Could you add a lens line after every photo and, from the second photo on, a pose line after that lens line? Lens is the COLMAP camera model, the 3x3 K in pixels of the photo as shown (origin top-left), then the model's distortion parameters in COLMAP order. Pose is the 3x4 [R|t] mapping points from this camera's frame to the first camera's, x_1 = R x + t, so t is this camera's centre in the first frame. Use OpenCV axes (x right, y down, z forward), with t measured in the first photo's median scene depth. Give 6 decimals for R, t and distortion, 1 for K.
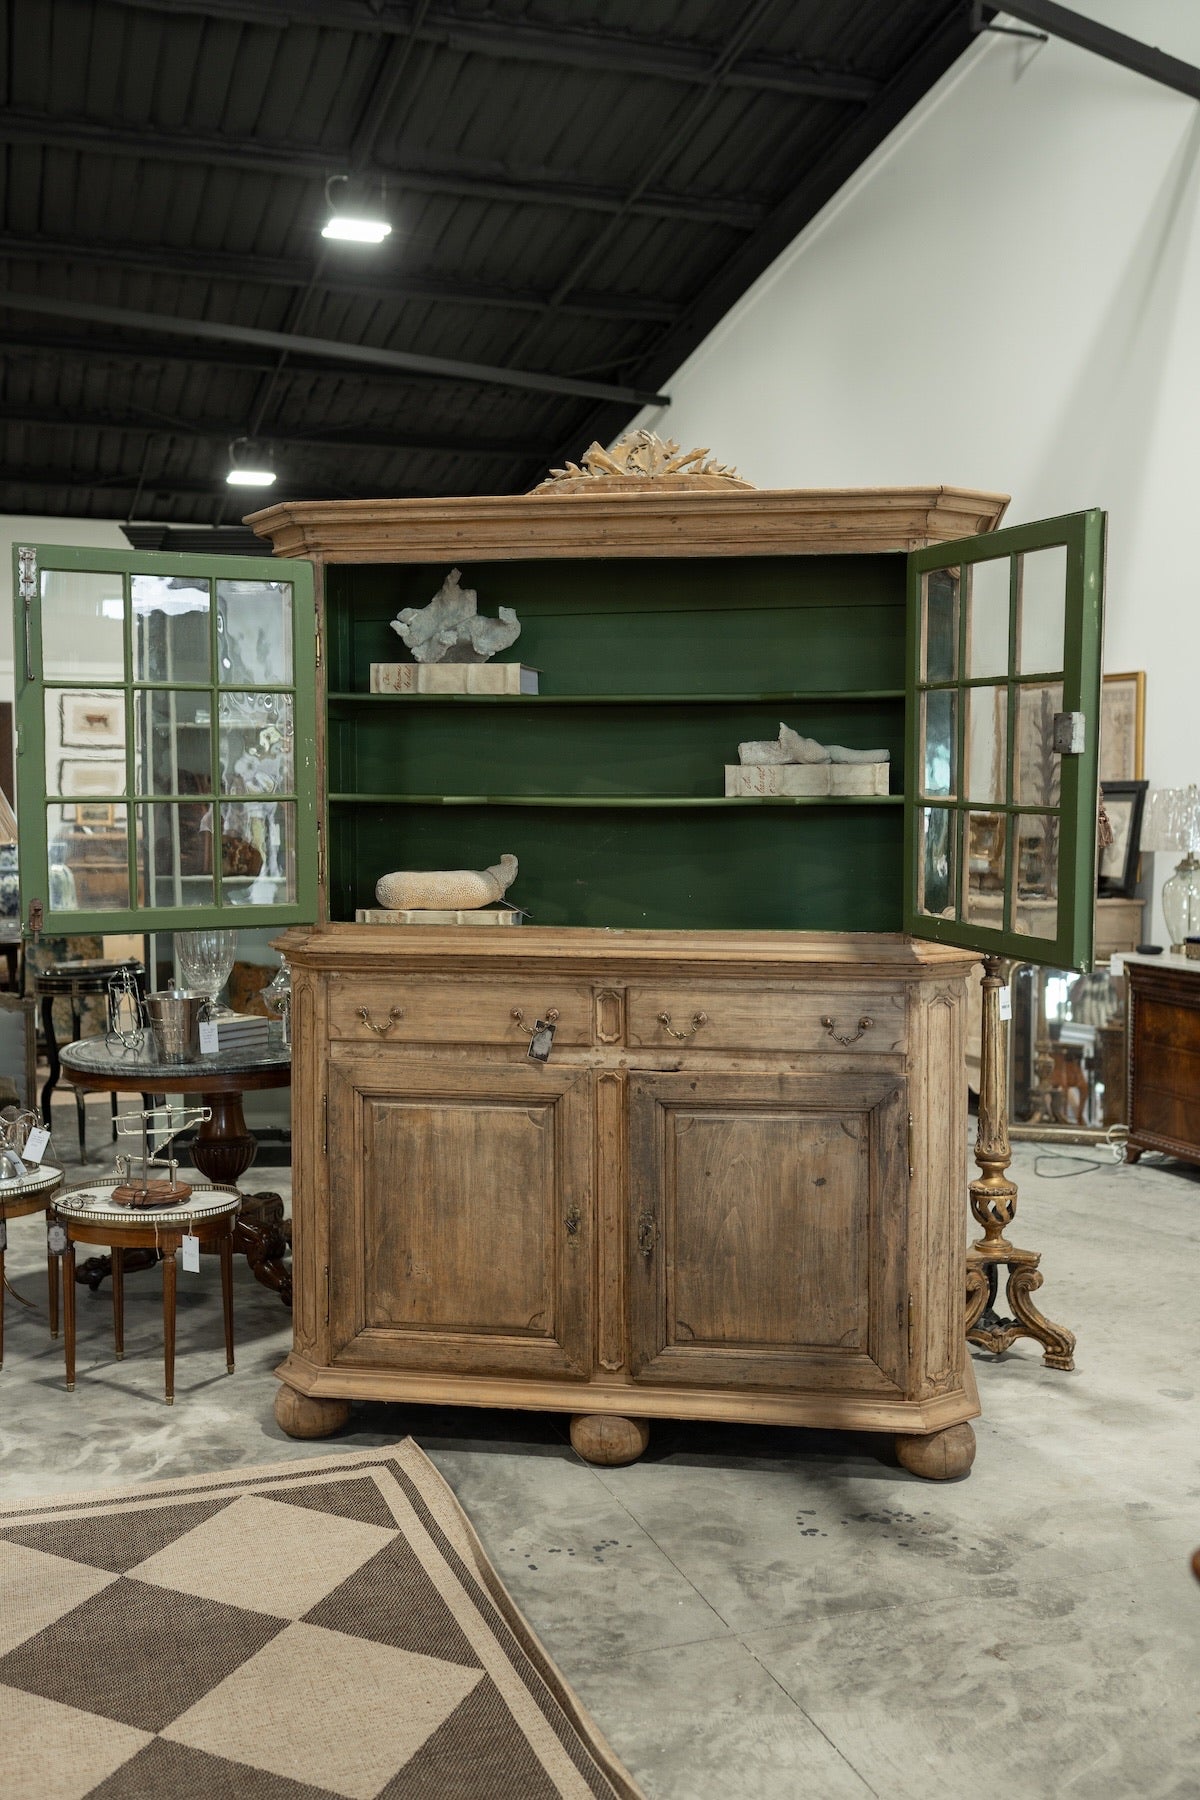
lens RADIAL K [[1709.7, 0, 599.0], [0, 1709.7, 892.9], [0, 0, 1]] dist [-0.001604, 0.000000]
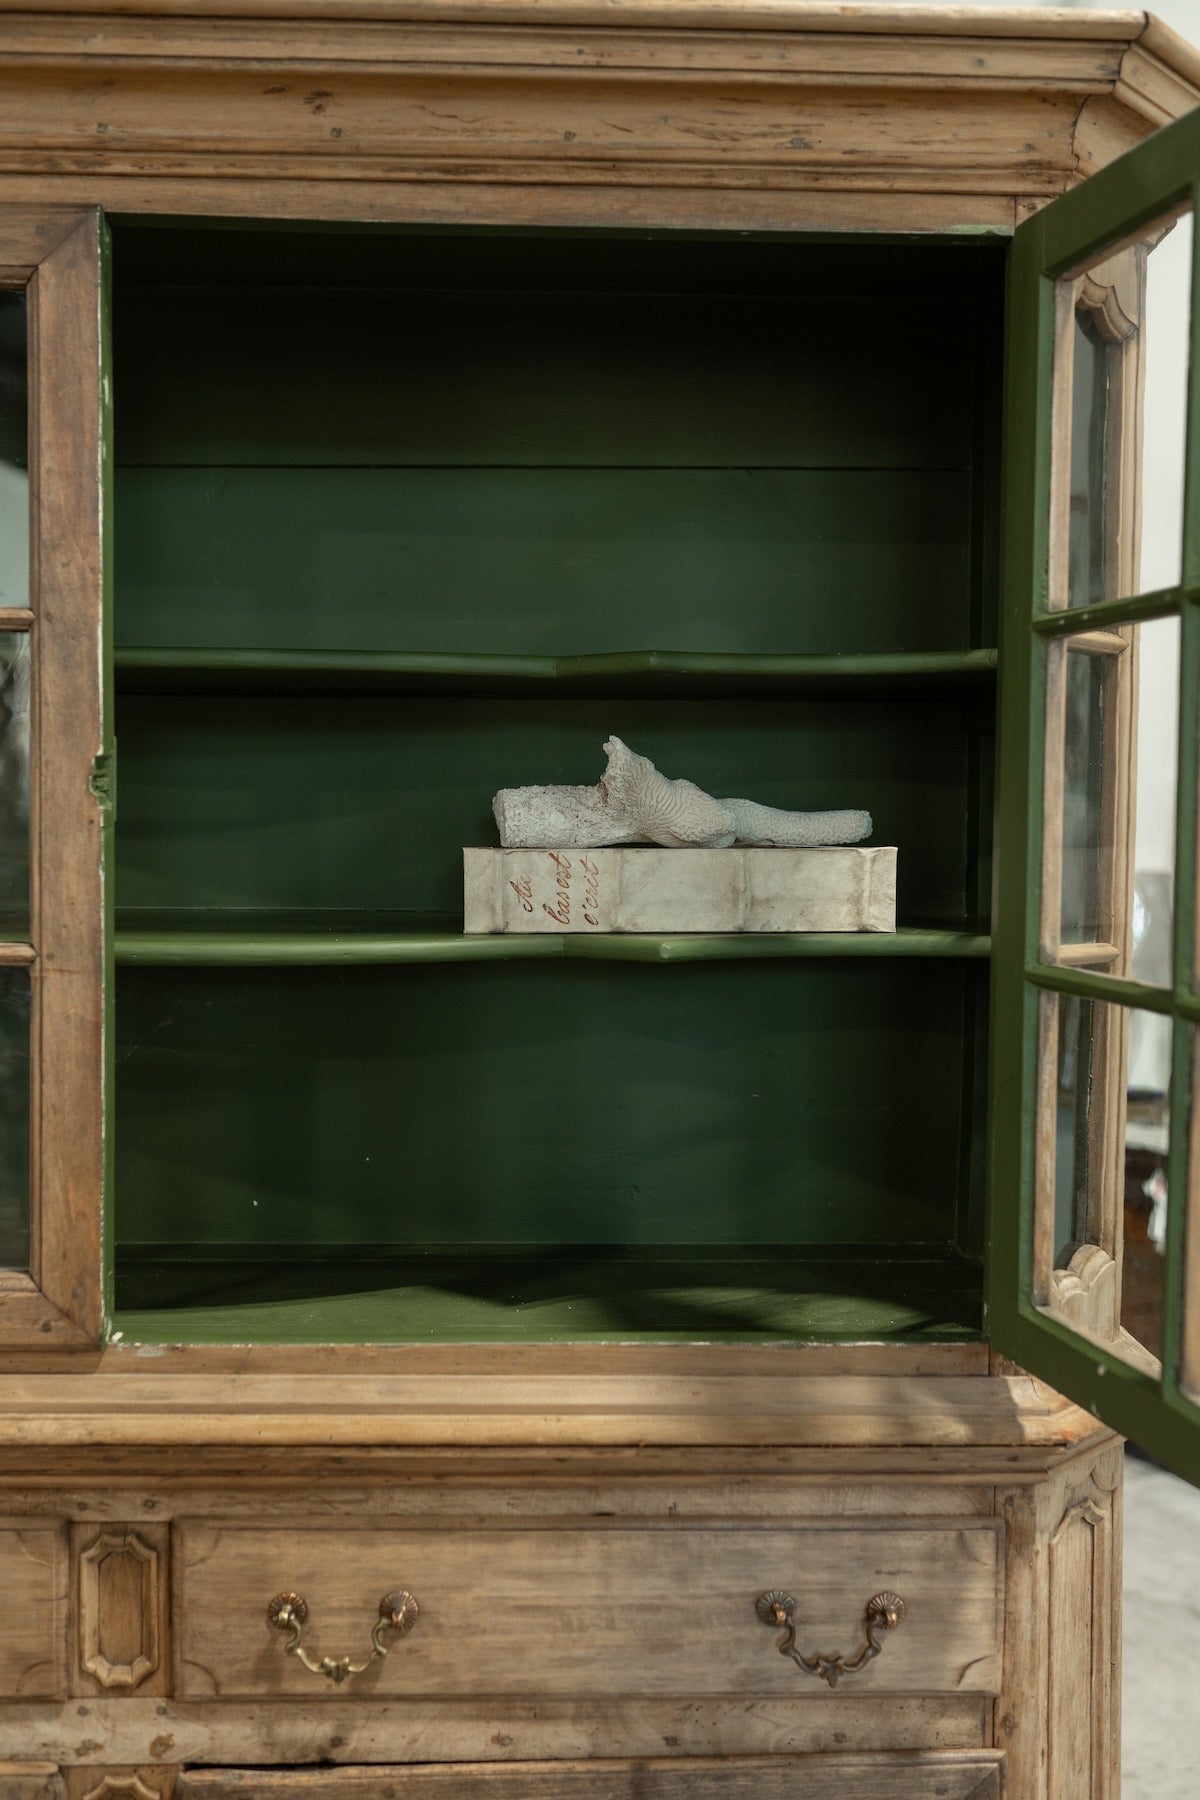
lens RADIAL K [[1709.7, 0, 608.3], [0, 1709.7, 902.0], [0, 0, 1]] dist [-0.001604, 0.000000]
pose [[0.981178, 0.002358, 0.193091, 0.034366], [0.003264, 0.999580, -0.028793, -0.054291], [-0.193077, 0.028882, 0.980758, 0.652960]]
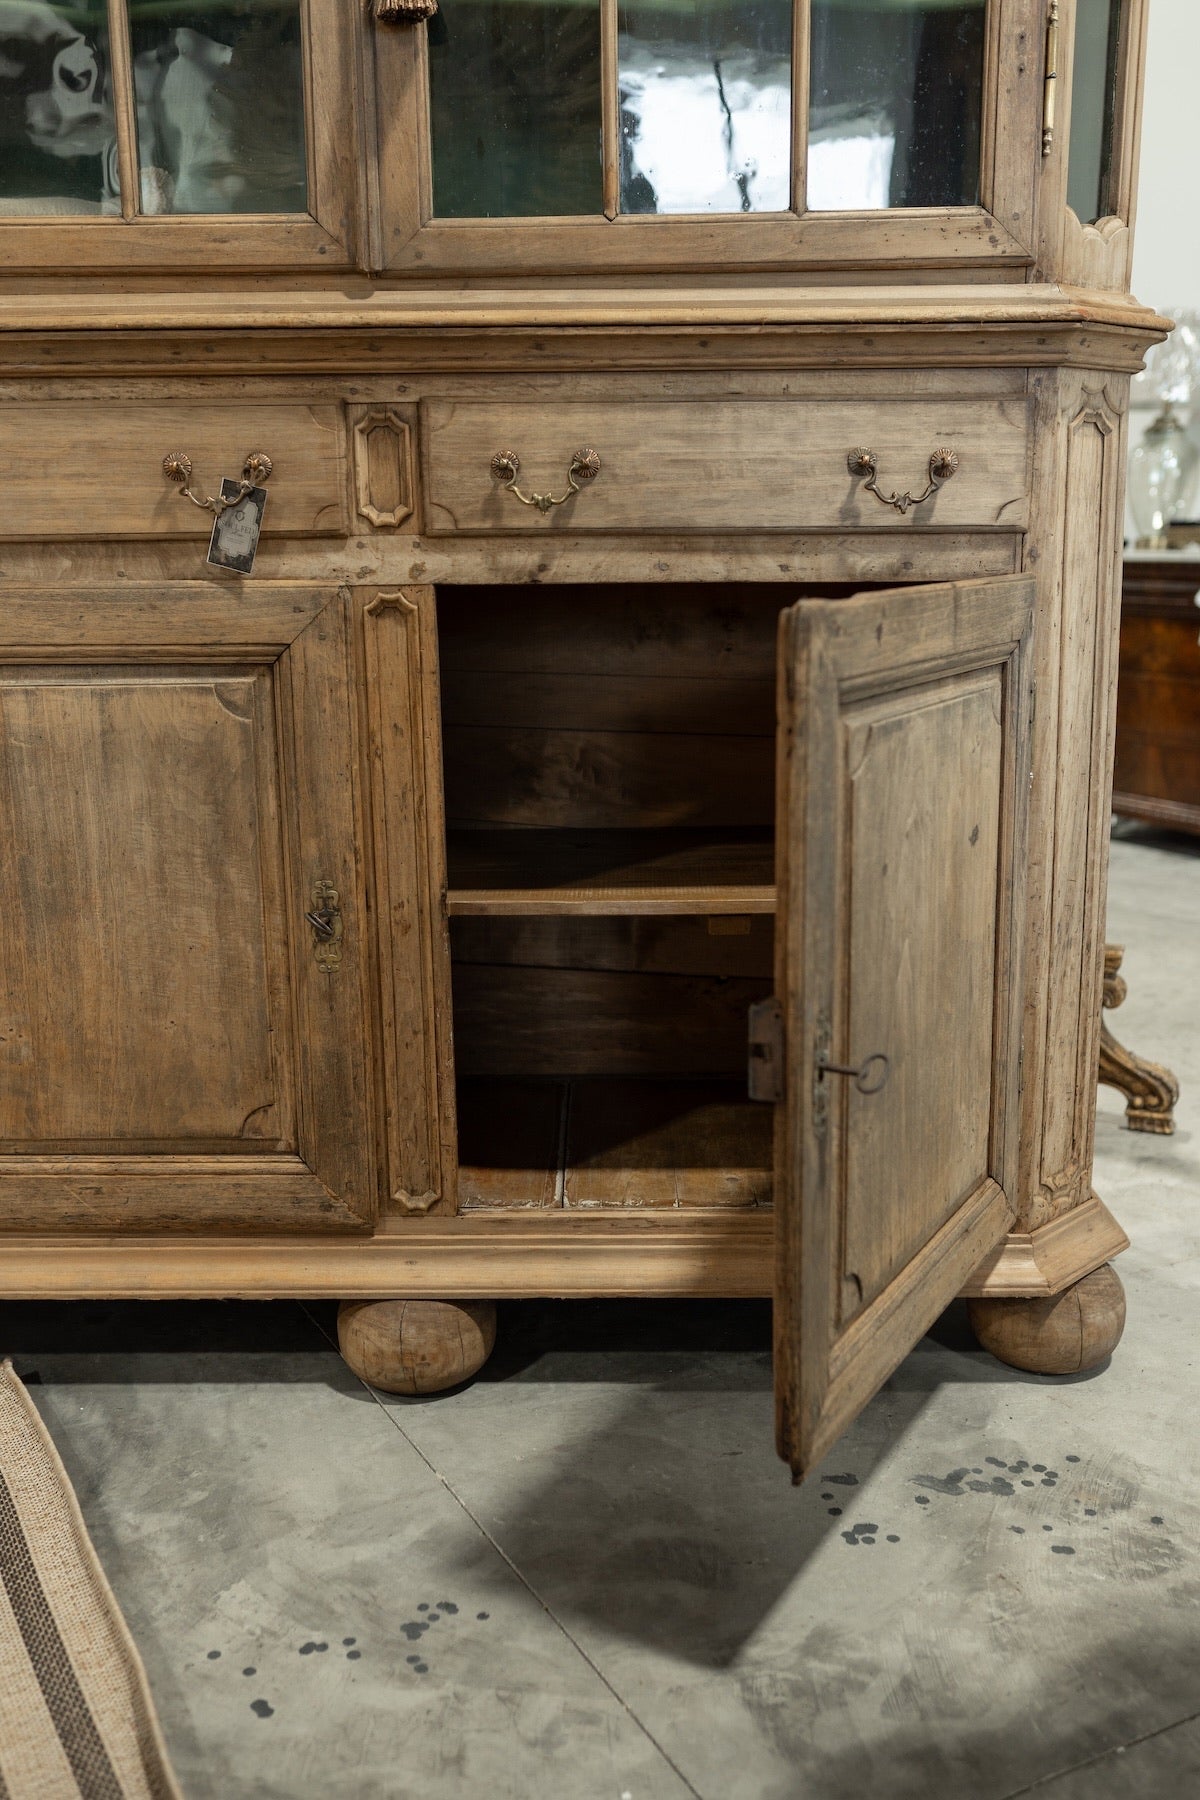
lens RADIAL K [[1709.7, 0, 602.0], [0, 1709.7, 896.2], [0, 0, 1]] dist [-0.001604, 0.000000]
pose [[0.988935, -0.042510, 0.142128, -0.006225], [0.020079, 0.987604, 0.155679, 0.115016], [-0.146984, -0.151102, 0.977529, 0.527782]]
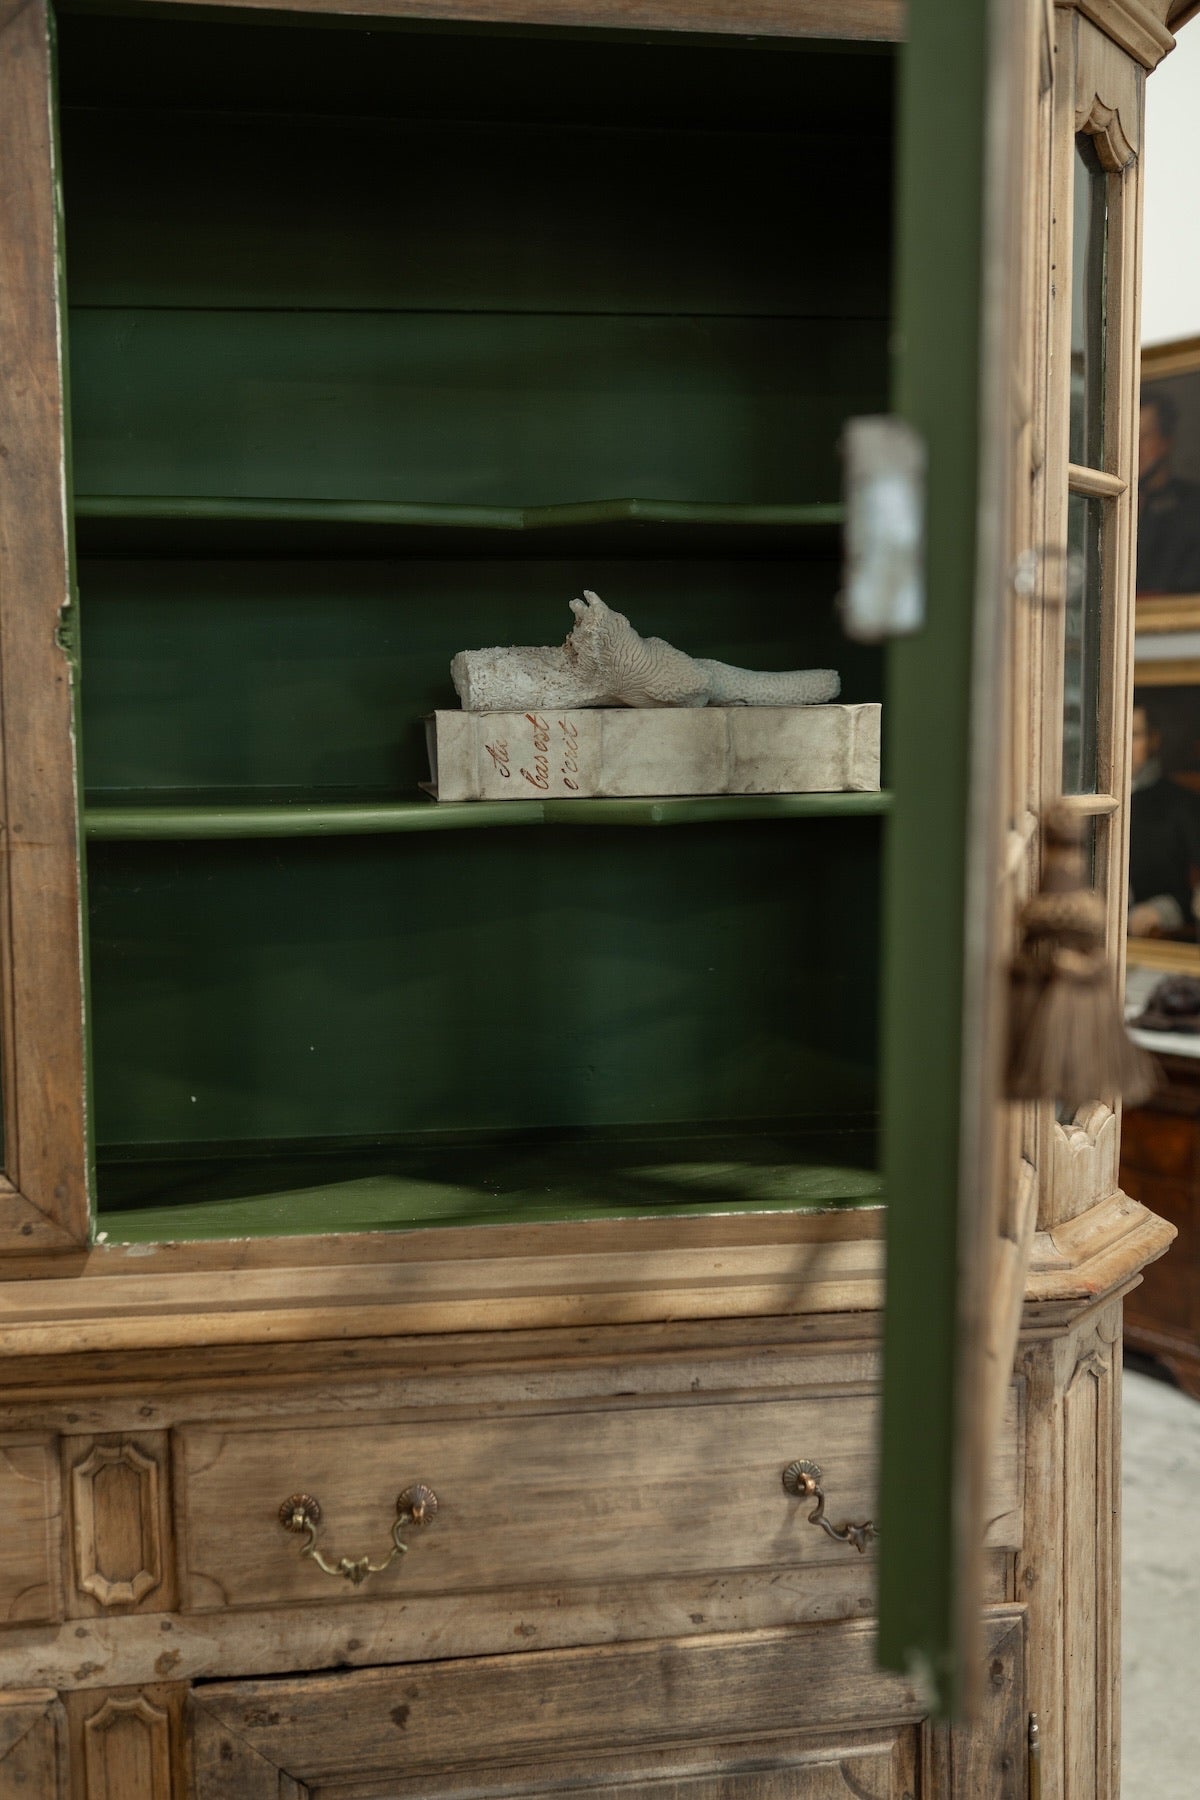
lens RADIAL K [[1709.7, 0, 595.5], [0, 1709.7, 891.2], [0, 0, 1]] dist [-0.001604, 0.000000]
pose [[0.954224, -0.033621, 0.297197, 0.000344], [0.028374, 0.999356, 0.021952, -0.046425], [-0.297744, -0.012515, 0.954564, 0.678912]]
